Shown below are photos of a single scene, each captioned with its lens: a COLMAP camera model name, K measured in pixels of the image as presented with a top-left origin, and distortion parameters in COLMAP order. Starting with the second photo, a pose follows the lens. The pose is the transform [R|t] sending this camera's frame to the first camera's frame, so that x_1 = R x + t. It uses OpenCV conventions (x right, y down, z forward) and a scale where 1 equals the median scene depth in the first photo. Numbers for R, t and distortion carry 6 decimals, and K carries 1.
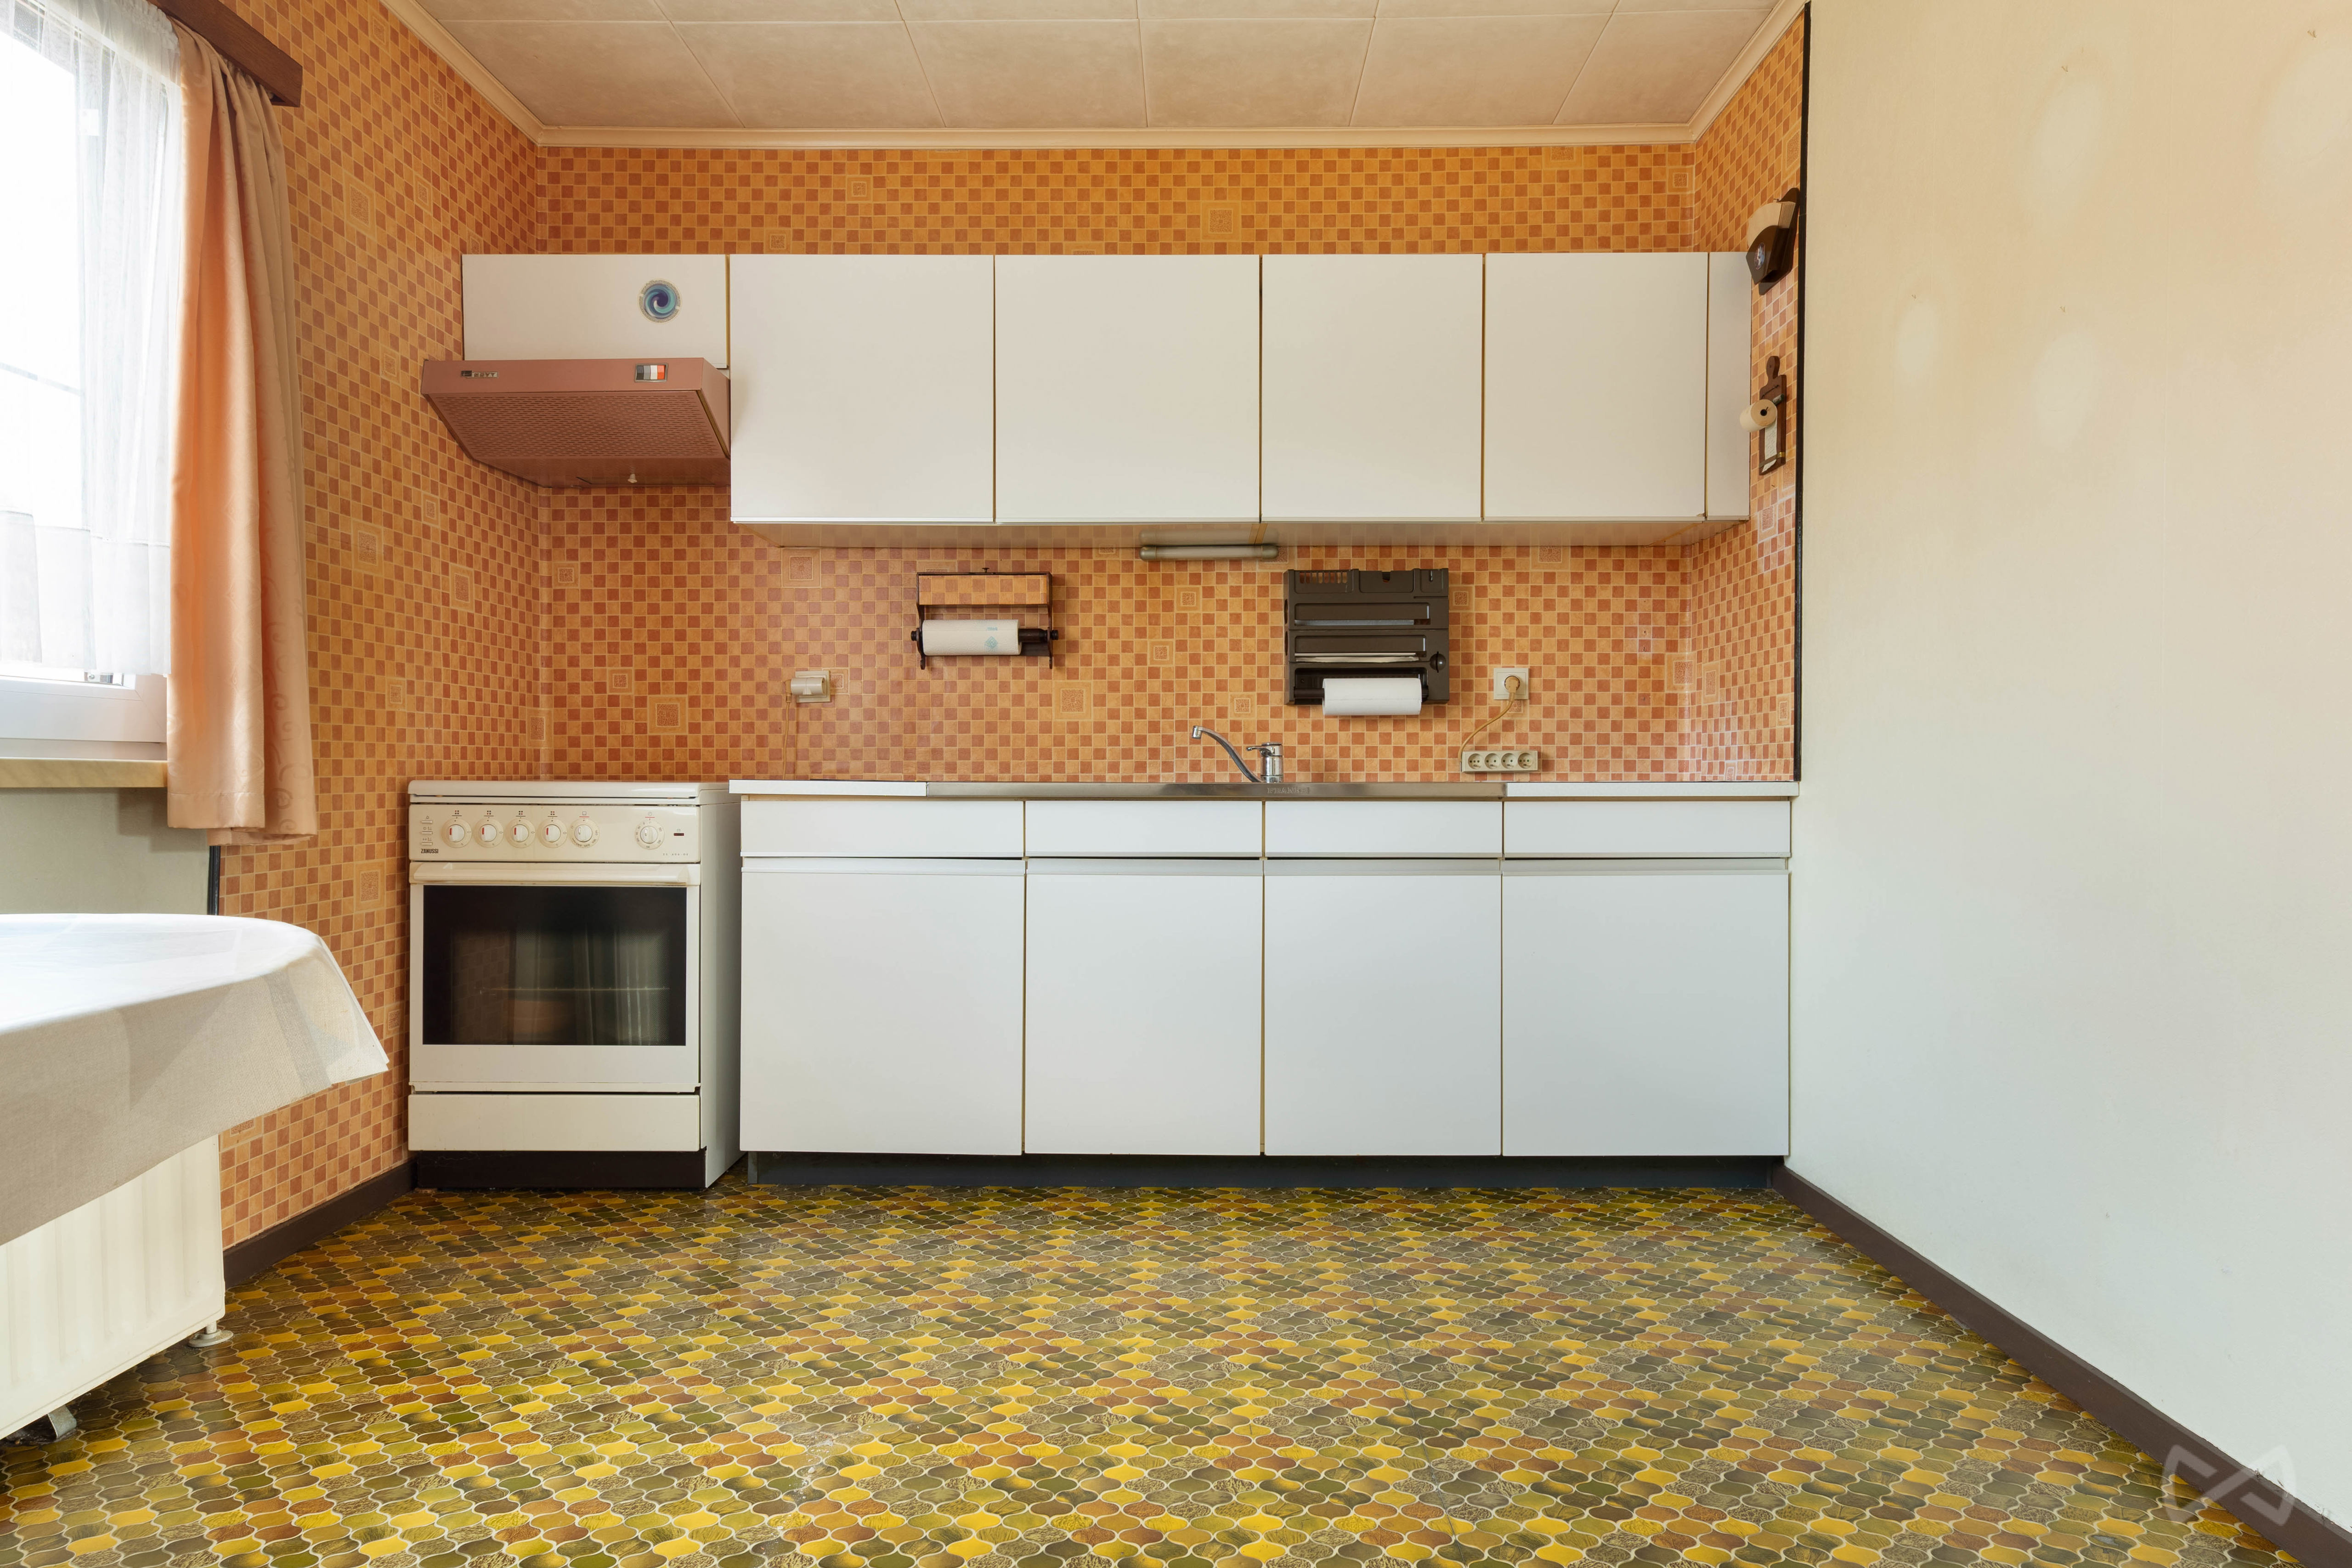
lens RADIAL K [[1301.9, 0, 1204.1], [0, 1301.9, 782.6], [0, 0, 1]] dist [-0.006773, 0.018186]
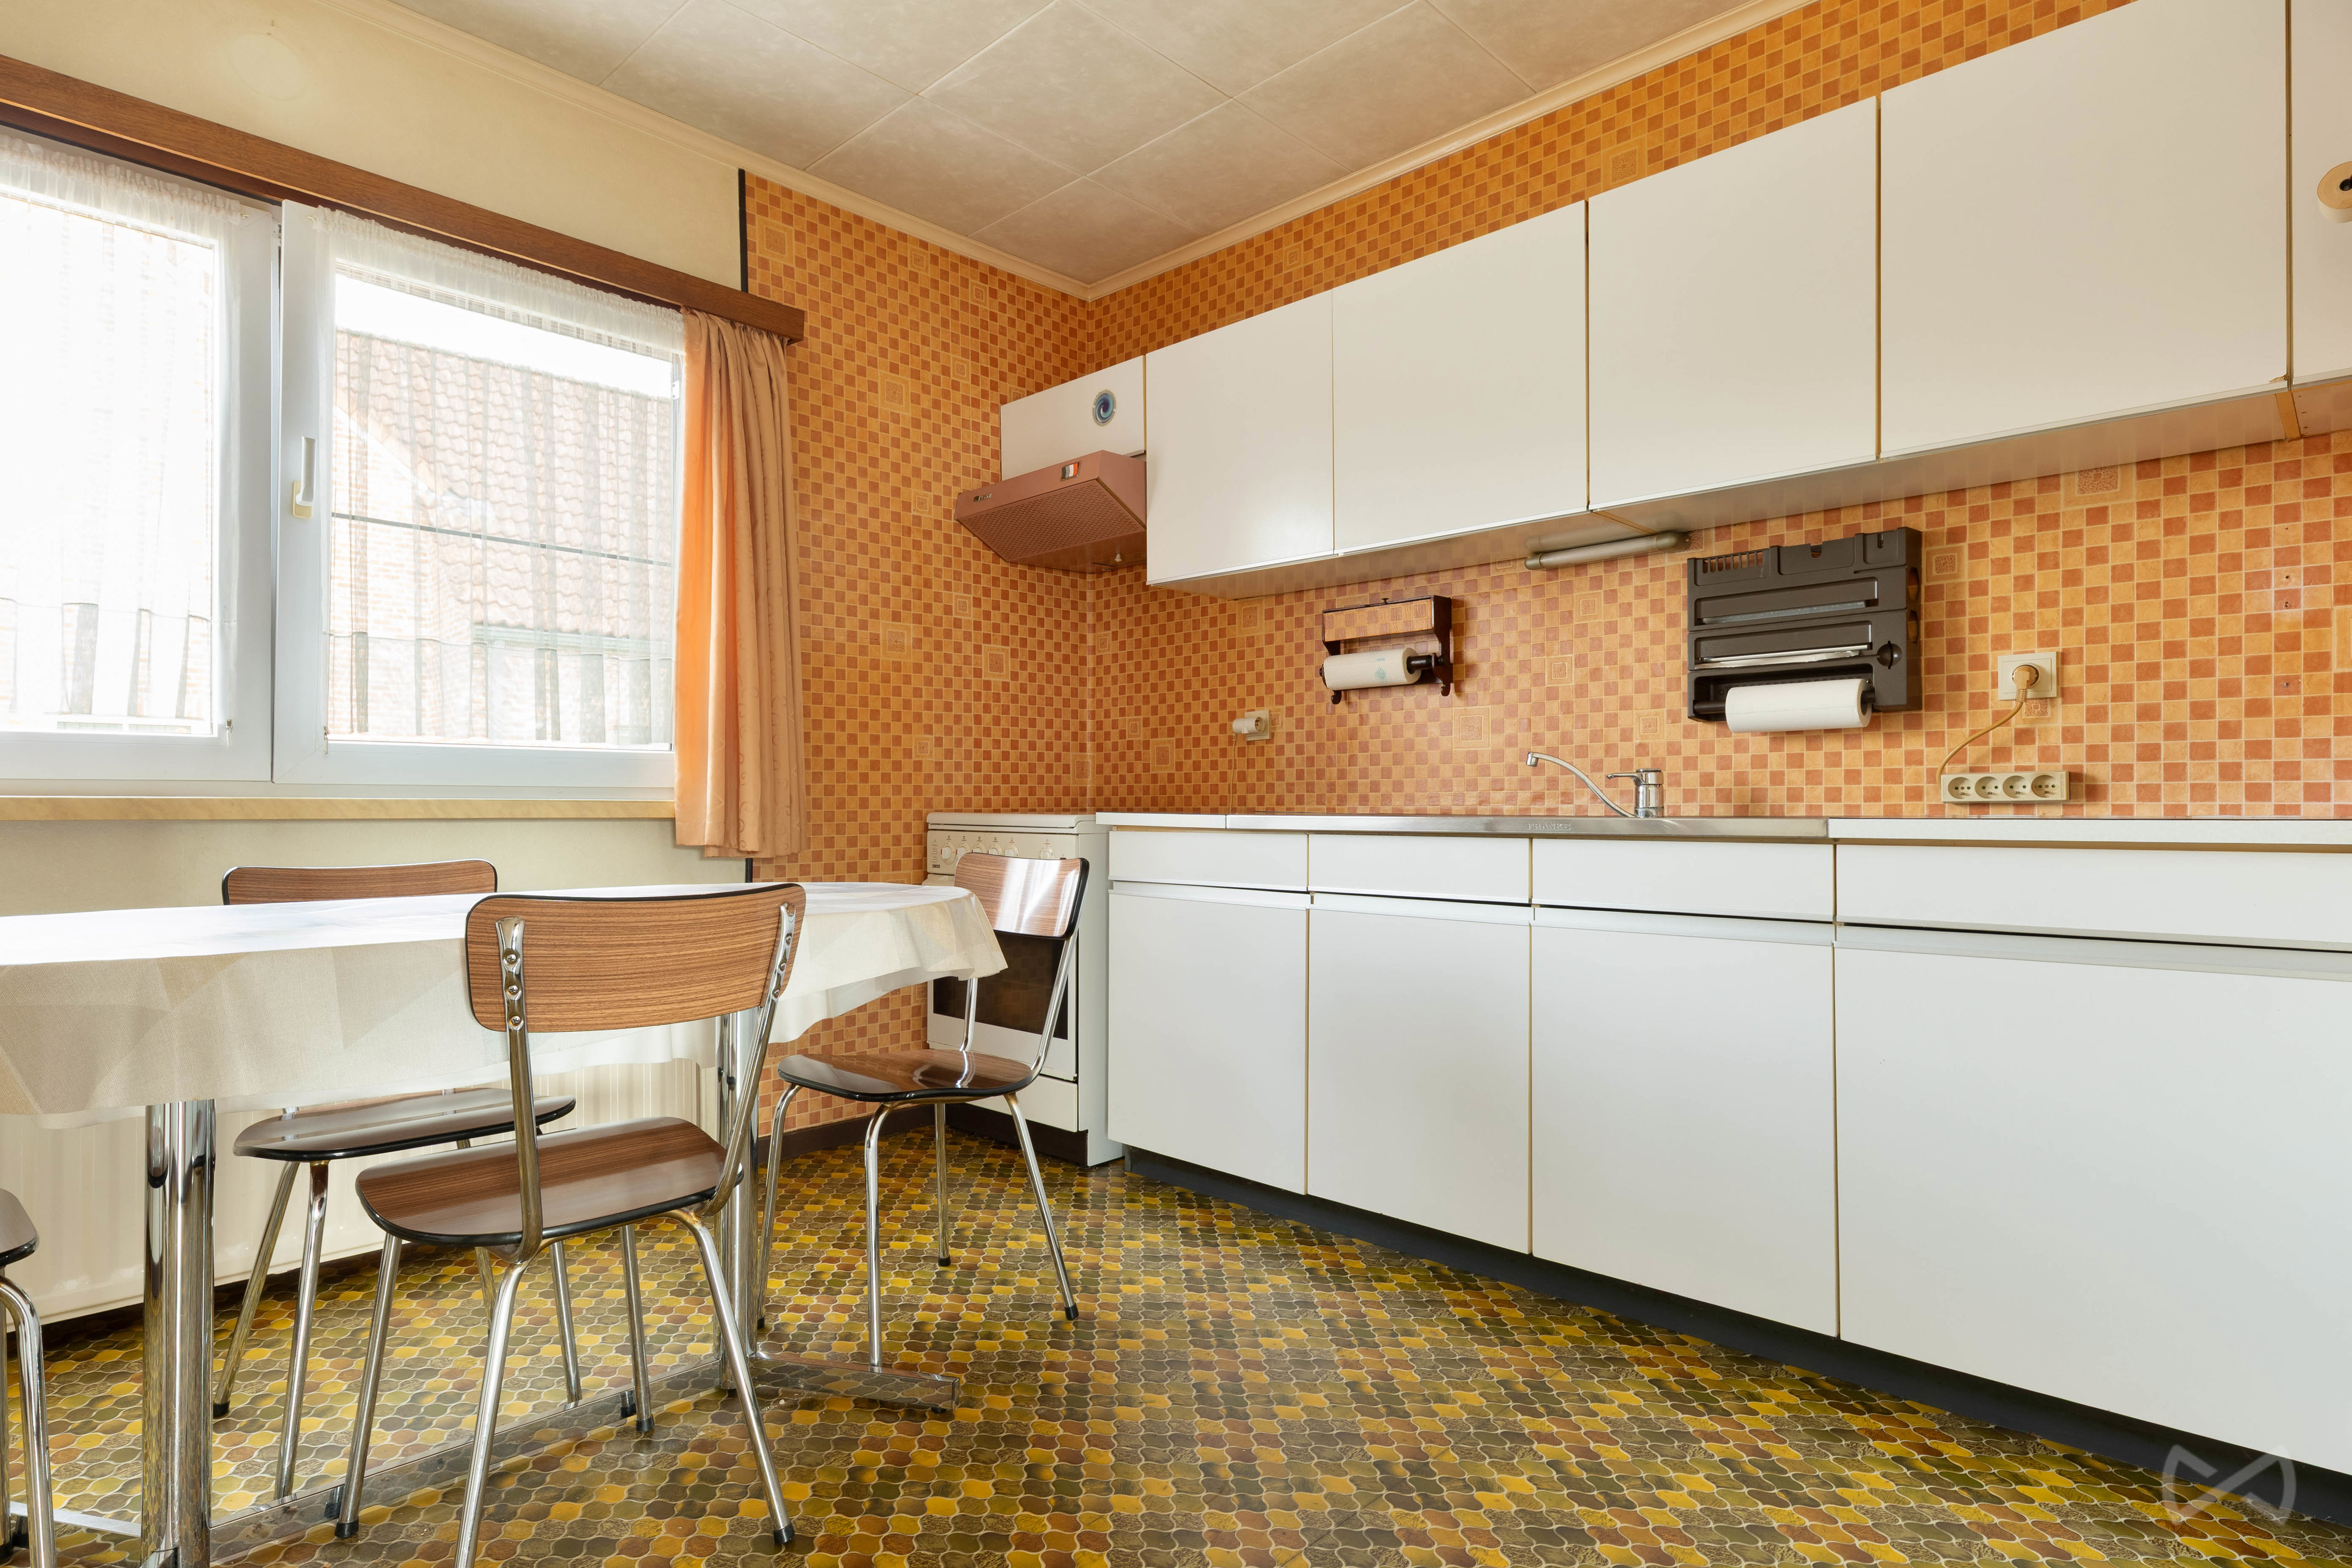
lens RADIAL K [[1243.8, 0, 1176.0], [0, 1243.8, 784.0], [0, 0, 1]] dist [0.001513, 0.012213]
pose [[0.730693, -0.013189, -0.682579, 0.358328], [-0.001392, 0.999783, -0.020807, -0.003572], [0.682705, 0.016154, 0.730515, 0.199791]]
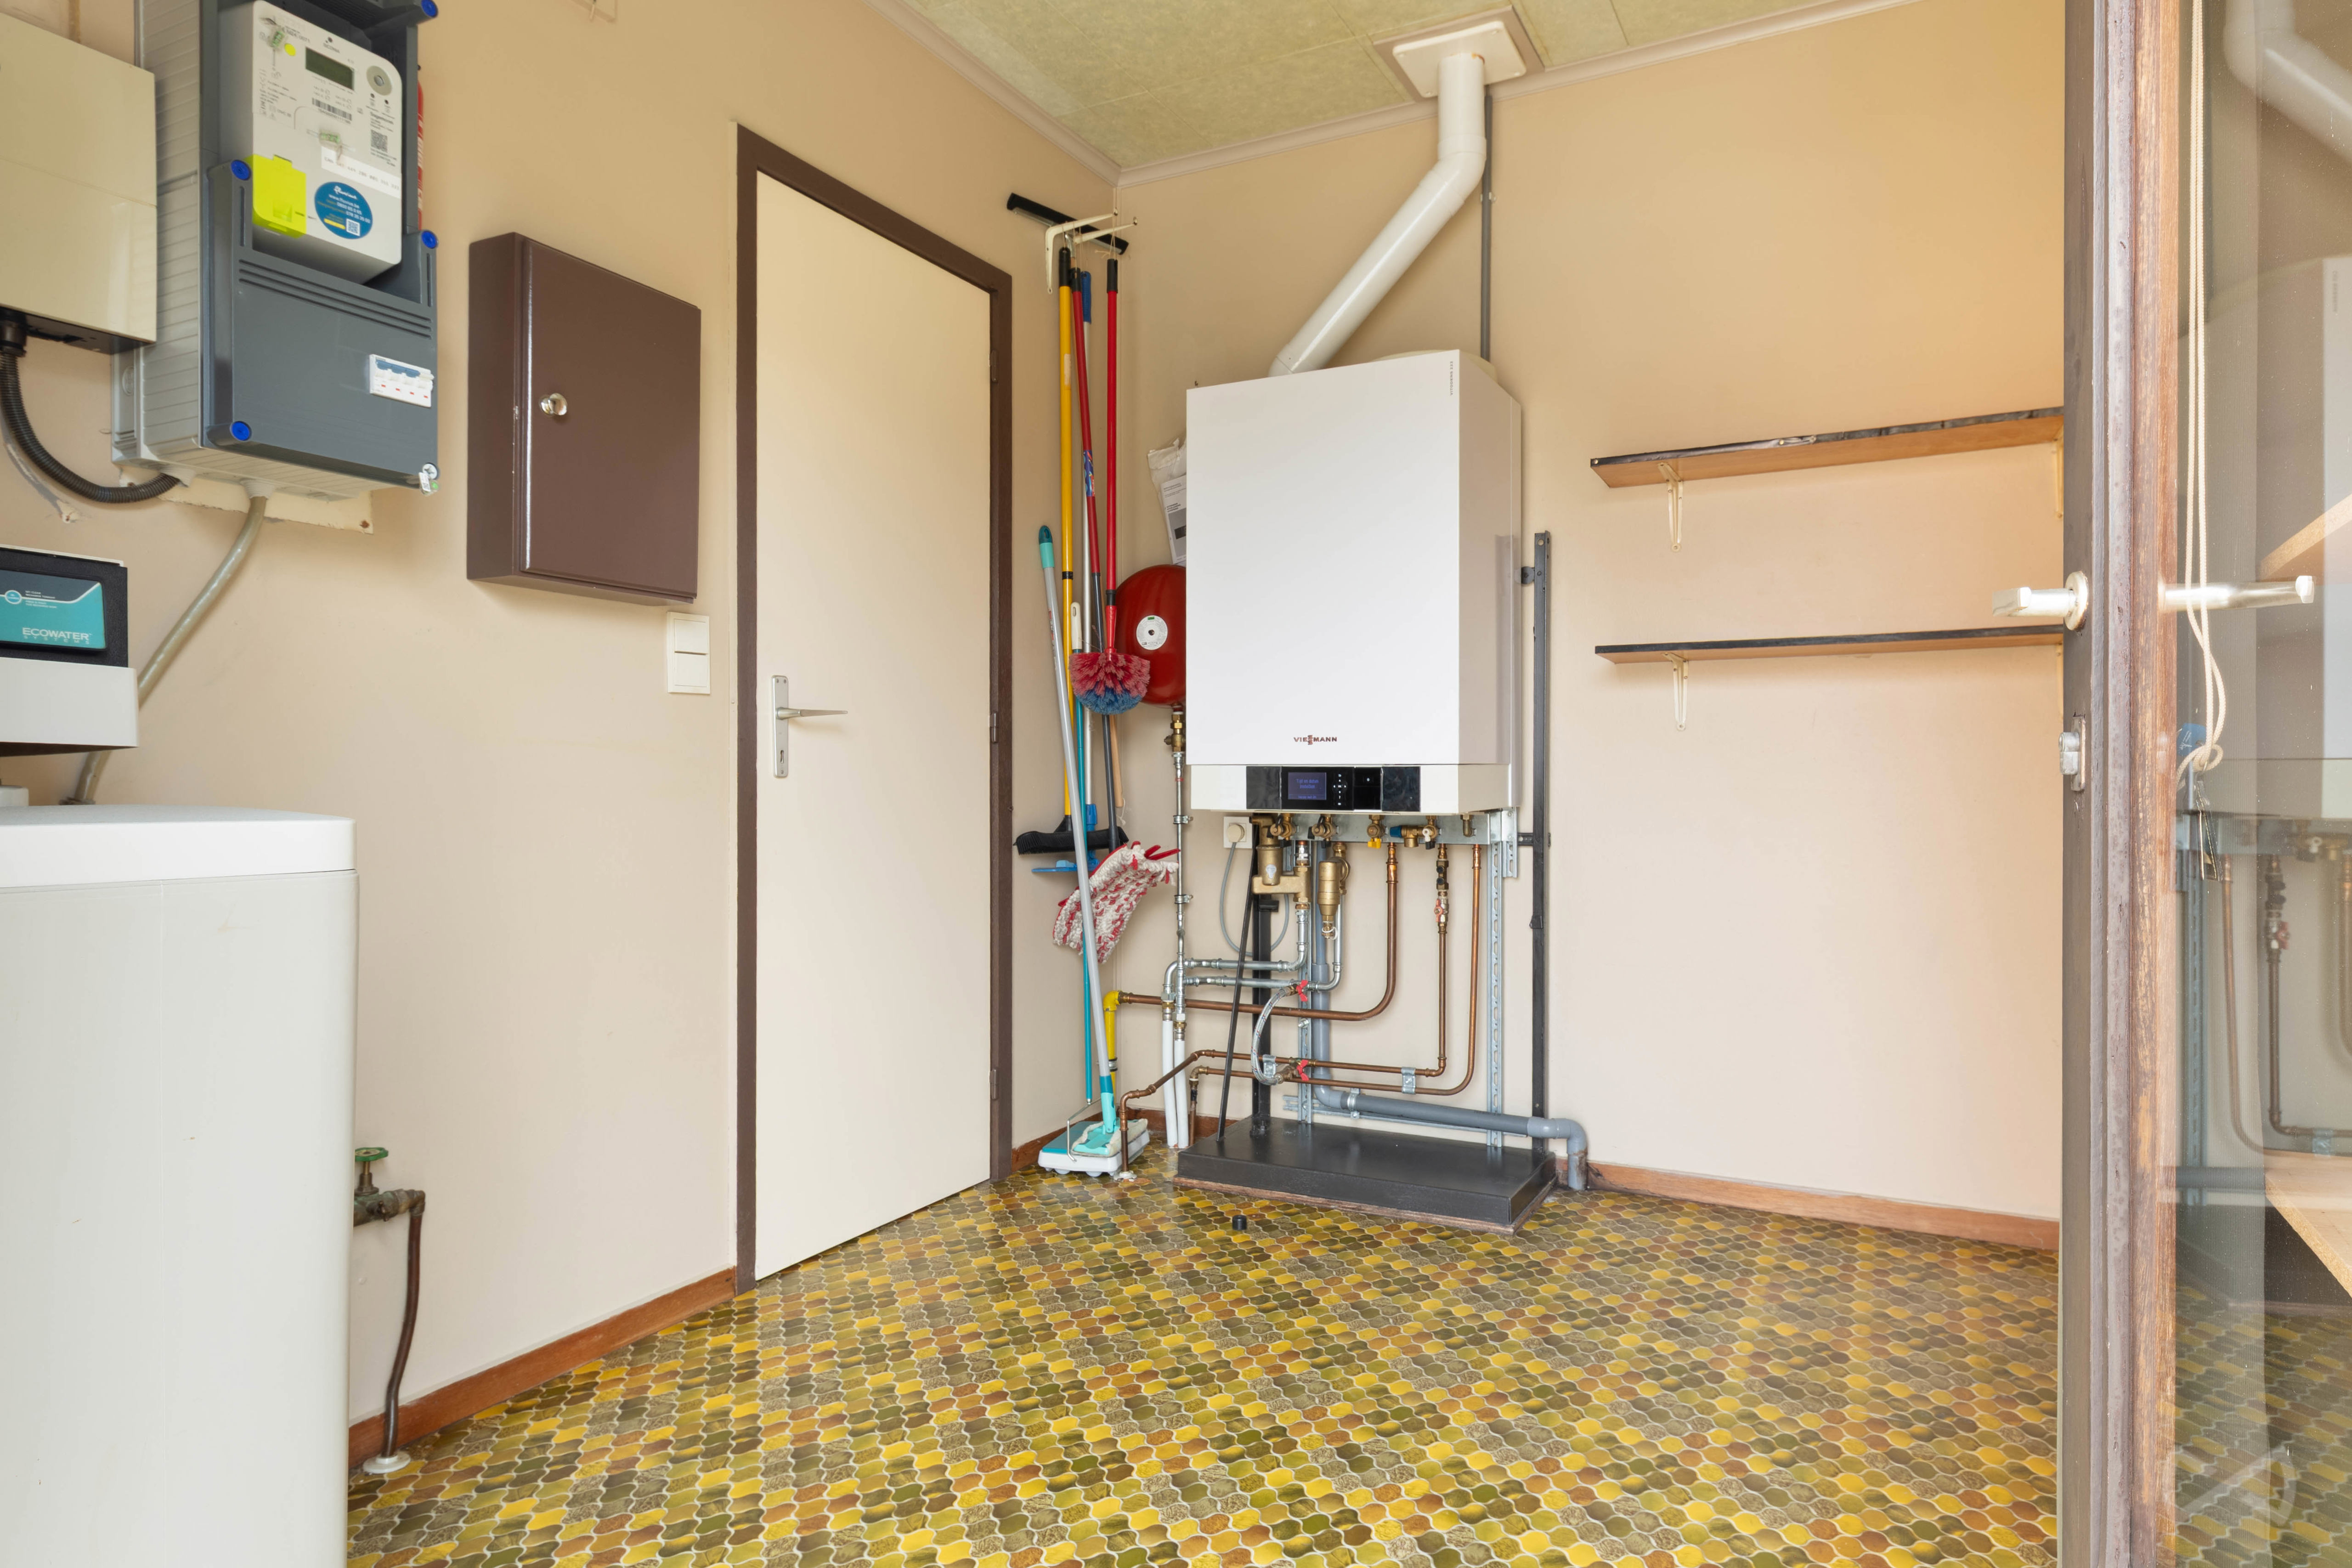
lens RADIAL K [[1394.6, 0, 1176.0], [0, 1394.6, 784.0], [0, 0, 1]] dist [0.007269, 0.002700]
pose [[0.455613, -0.004121, 0.890169, -0.567134], [0.010164, 0.999948, -0.000573, -0.003082], [-0.890120, 0.009309, 0.455631, 0.248914]]
